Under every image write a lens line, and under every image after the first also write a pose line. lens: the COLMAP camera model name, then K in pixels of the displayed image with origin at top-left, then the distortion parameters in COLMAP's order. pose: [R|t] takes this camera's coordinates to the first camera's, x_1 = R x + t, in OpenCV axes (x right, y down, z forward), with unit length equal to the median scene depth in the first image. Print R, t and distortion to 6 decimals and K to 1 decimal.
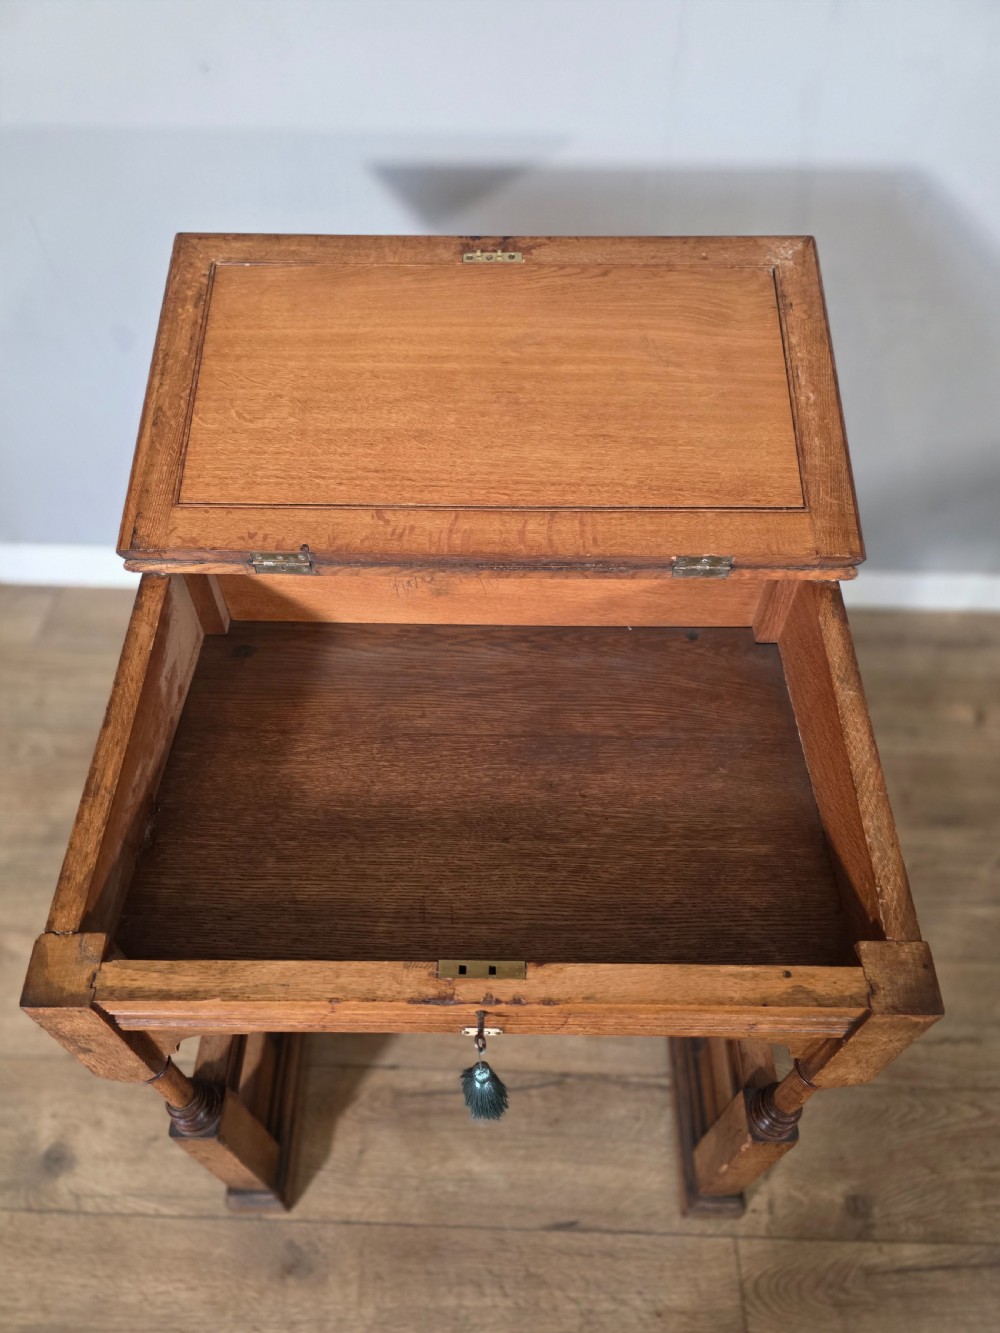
lens RADIAL K [[879.9, 0, 499.3], [0, 879.9, 660.6], [0, 0, 1]] dist [0.044015, -0.045941]
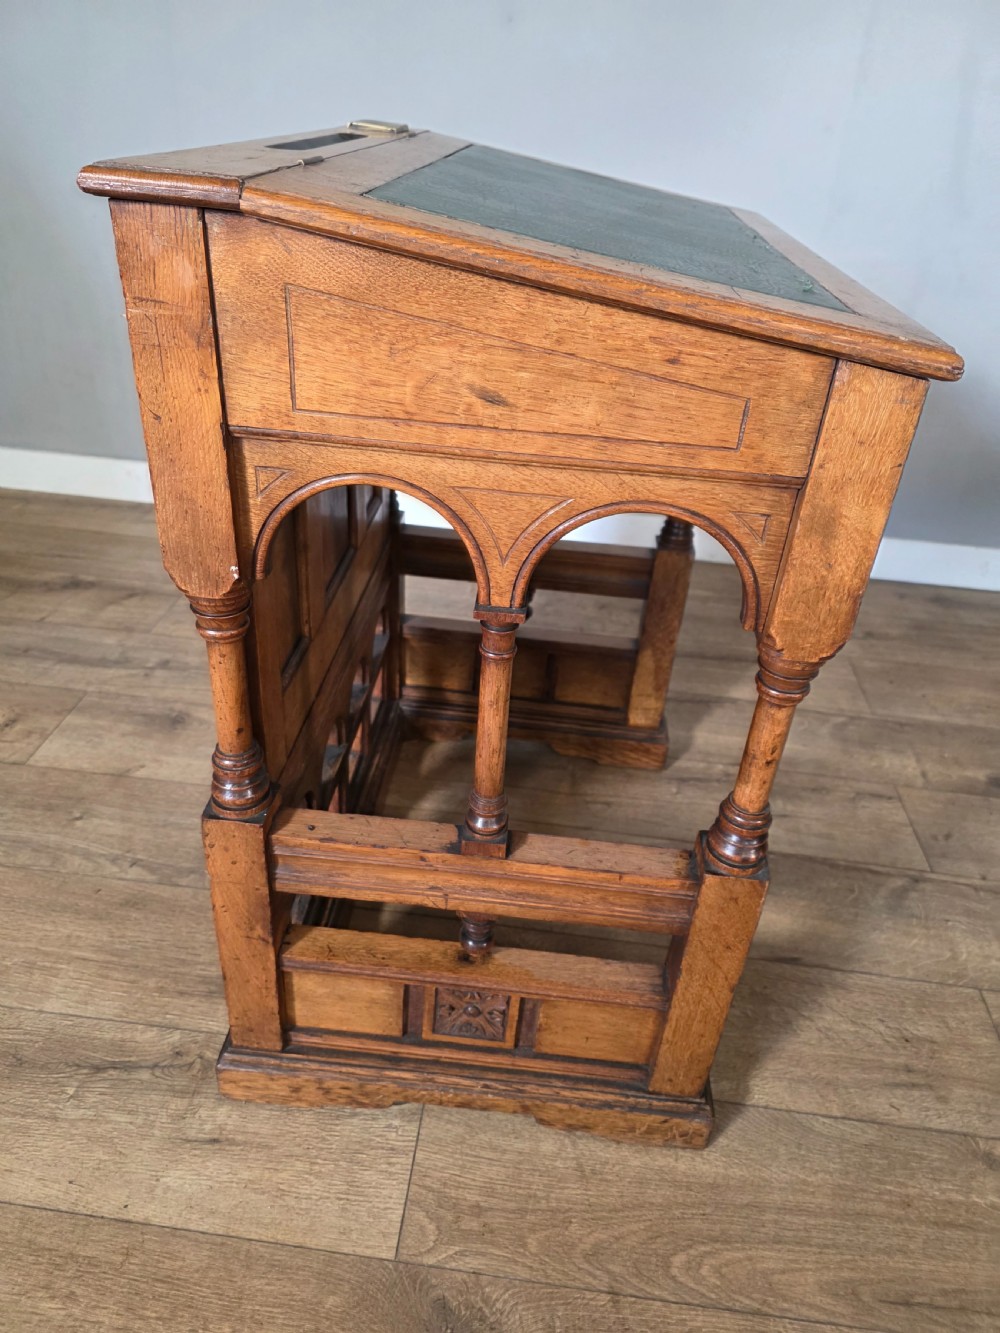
lens RADIAL K [[882.1, 0, 505.6], [0, 882.1, 665.6], [0, 0, 1]] dist [0.042692, -0.044400]
pose [[0.995795, 0.084320, -0.035804, -0.215875], [-0.091217, 0.948688, -0.302771, 0.675497], [0.008437, 0.304764, 0.952391, 0.034206]]
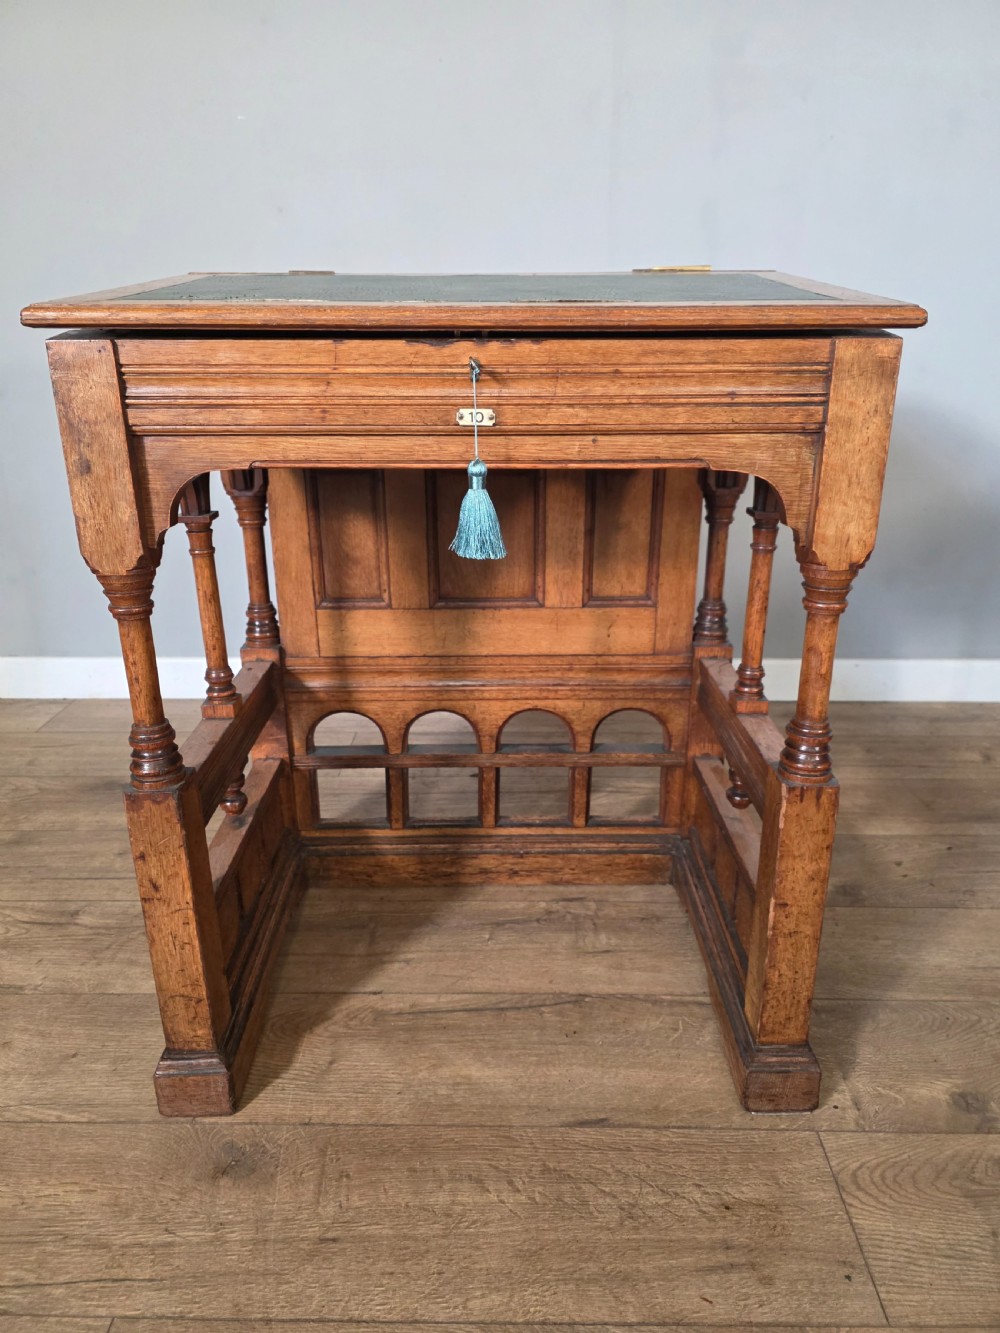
lens RADIAL K [[882.1, 0, 505.6], [0, 882.1, 665.6], [0, 0, 1]] dist [0.042692, -0.044400]
pose [[0.999759, -0.019880, 0.009354, 0.000282], [0.021896, 0.866533, -0.498640, 0.699725], [0.001808, 0.498724, 0.866759, 0.144771]]
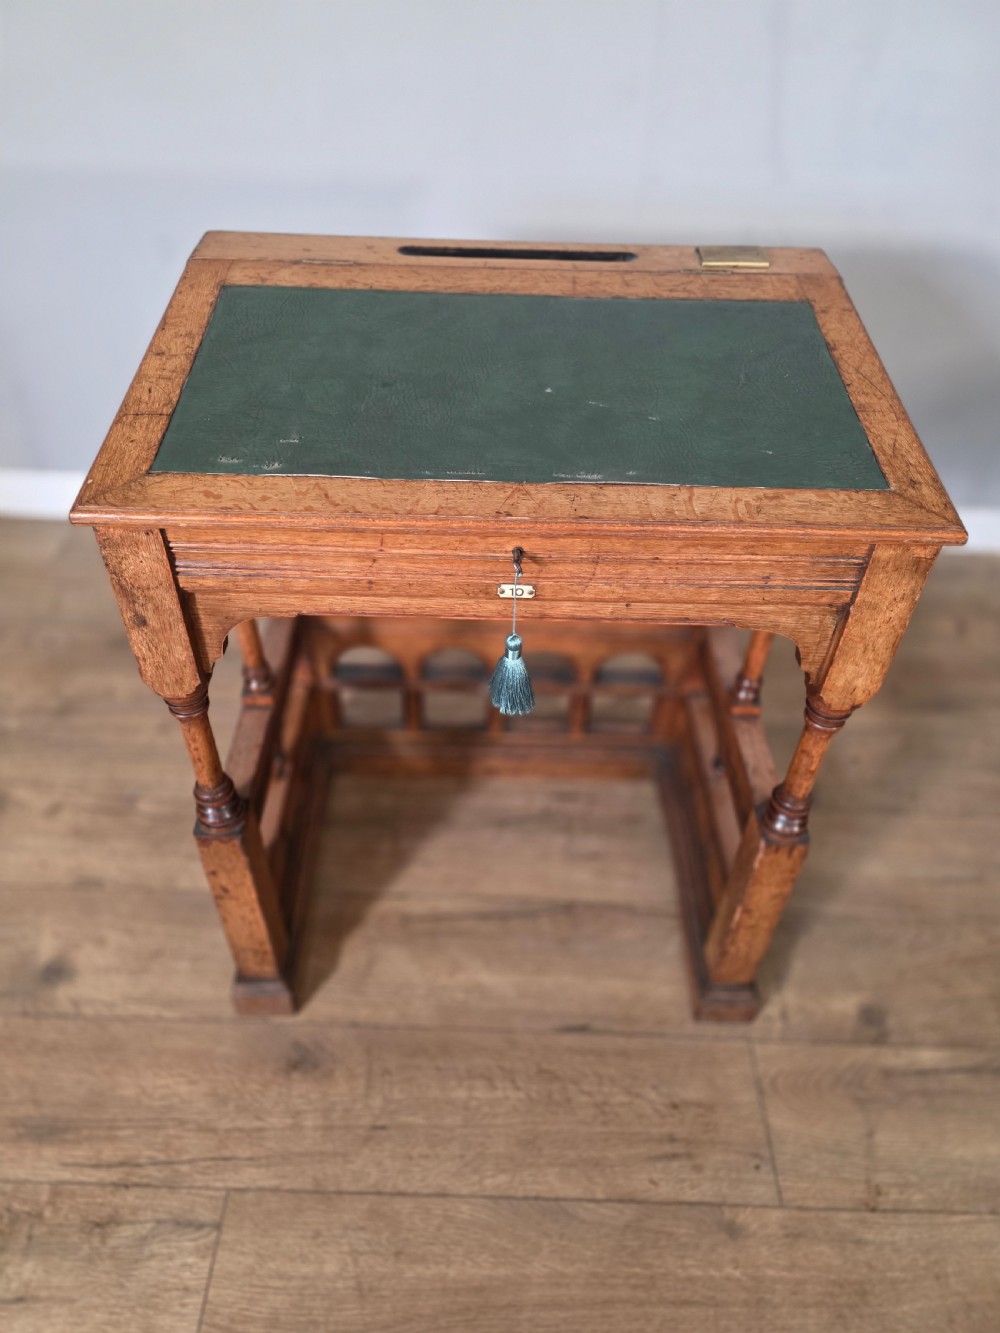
lens RADIAL K [[877.5, 0, 496.9], [0, 877.5, 657.3], [0, 0, 1]] dist [0.047102, -0.046350]
pose [[0.999816, 0.008033, 0.017427, -0.035641], [-0.005505, 0.990057, -0.140562, 0.380096], [-0.018383, 0.140440, 0.989919, -0.025315]]
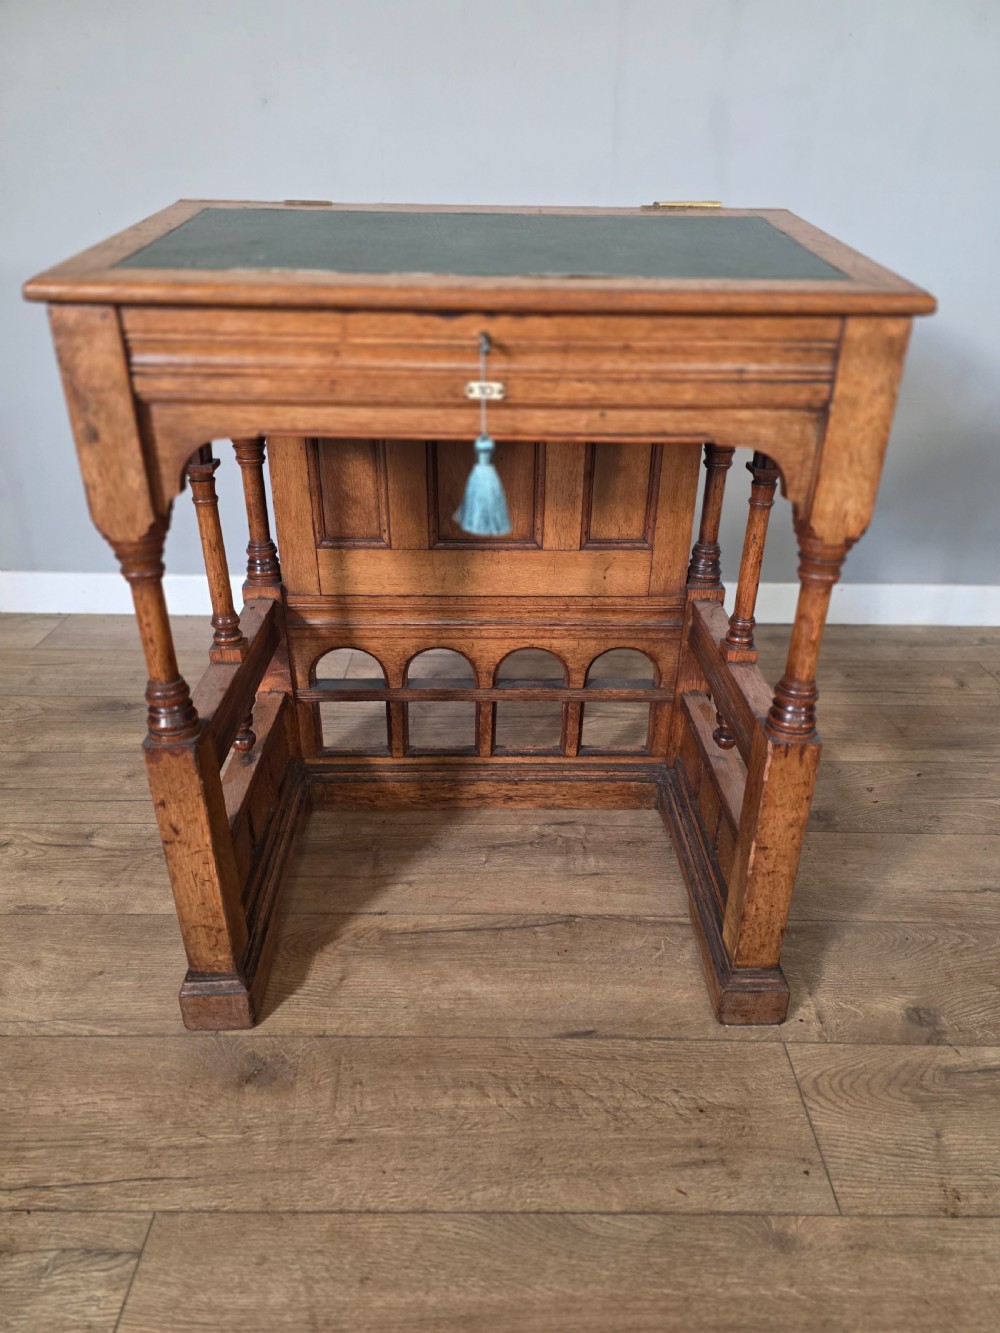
lens RADIAL K [[872.8, 0, 510.2], [0, 872.8, 675.3], [0, 0, 1]] dist [0.060133, -0.054800]
pose [[0.999482, -0.012930, 0.029481, -0.014306], [0.023126, 0.925466, -0.378123, 0.658130], [-0.022395, 0.378609, 0.925286, 0.100885]]
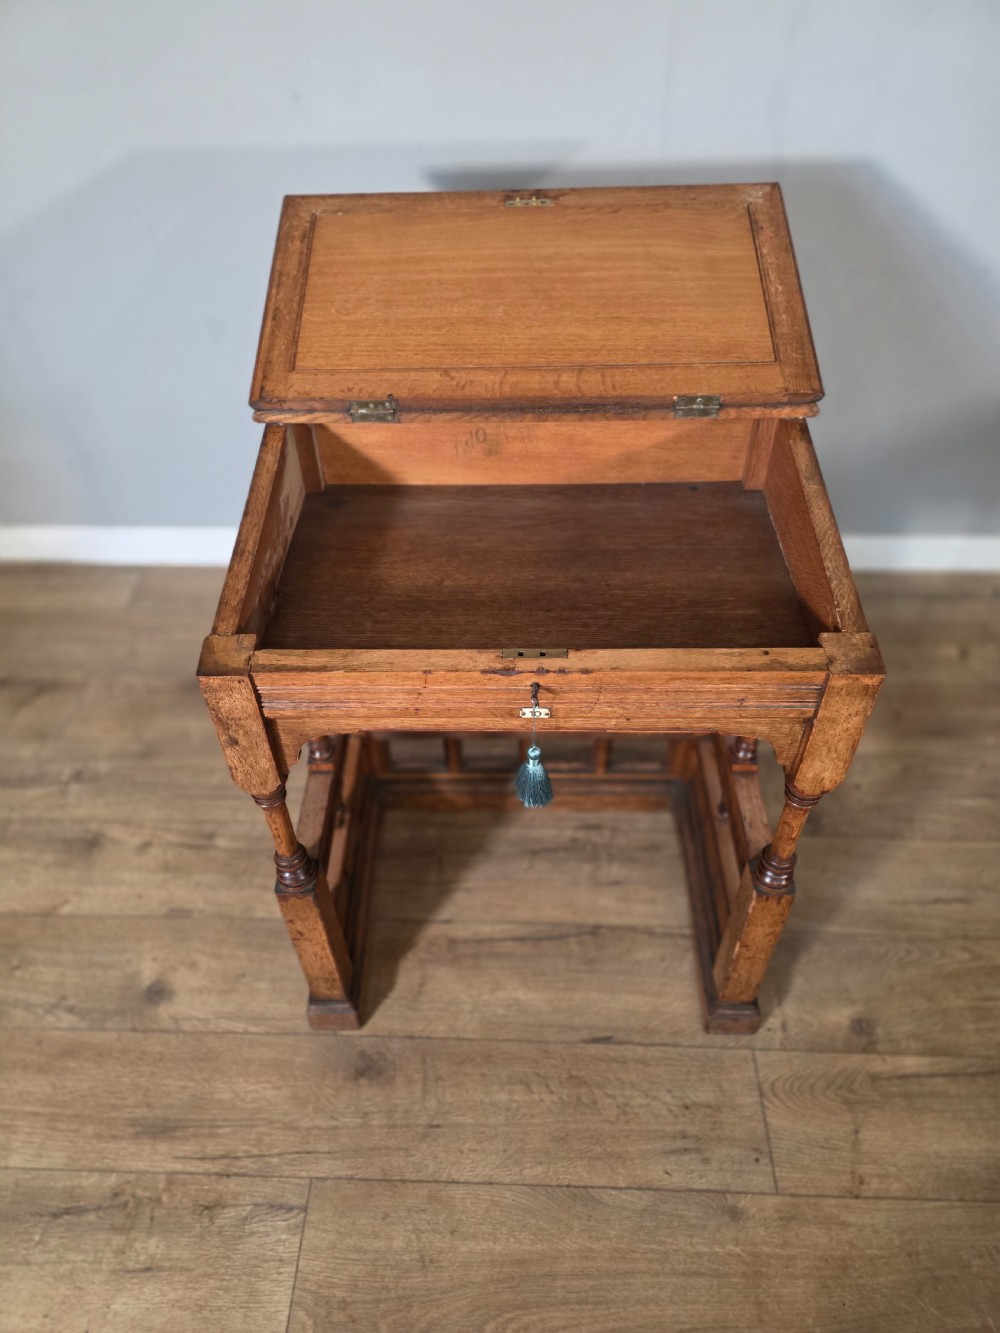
lens RADIAL K [[870.7, 0, 498.5], [0, 870.7, 669.7], [0, 0, 1]] dist [0.053509, -0.051600]
pose [[0.999584, -0.014681, -0.024829, -0.024048], [0.012290, 0.995509, -0.093863, 0.277339], [0.026096, 0.093519, 0.995275, -0.173686]]
